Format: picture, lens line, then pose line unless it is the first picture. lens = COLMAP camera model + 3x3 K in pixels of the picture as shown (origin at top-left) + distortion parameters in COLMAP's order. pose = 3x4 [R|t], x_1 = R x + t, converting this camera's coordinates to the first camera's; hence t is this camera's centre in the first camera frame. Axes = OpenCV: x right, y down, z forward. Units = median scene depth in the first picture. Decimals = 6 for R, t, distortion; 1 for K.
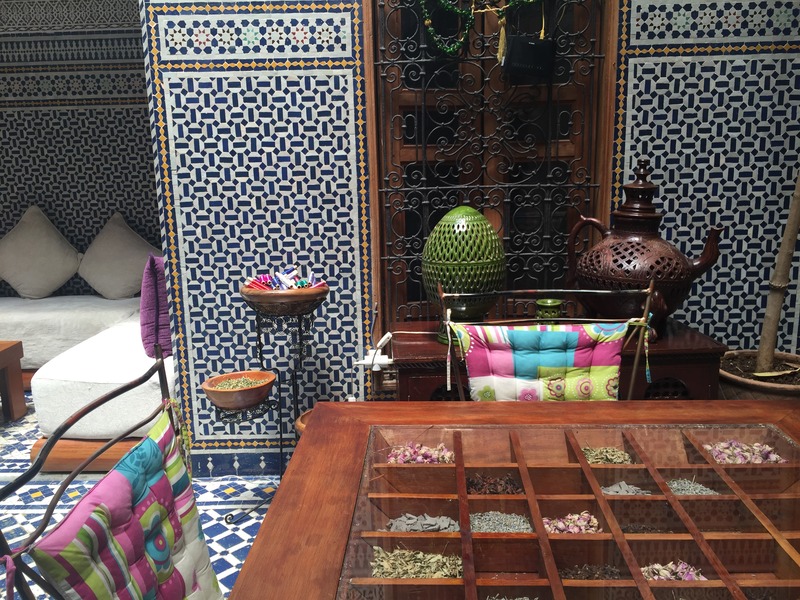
lens RADIAL K [[663.5, 0, 400.0], [0, 663.5, 300.0], [0, 0, 1]] dist [0.082547, -0.097885]
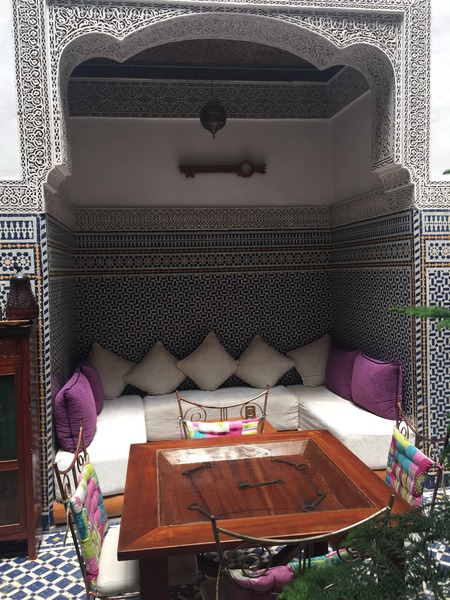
lens RADIAL K [[497.6, 0, 225.0], [0, 497.6, 300.0], [0, 0, 1]] dist [0.082547, -0.097885]
pose [[0.981224, -0.010306, 0.192597, -1.140821], [0.041301, 0.986636, -0.157621, -0.039069], [-0.188399, 0.162616, 0.968536, -0.270384]]
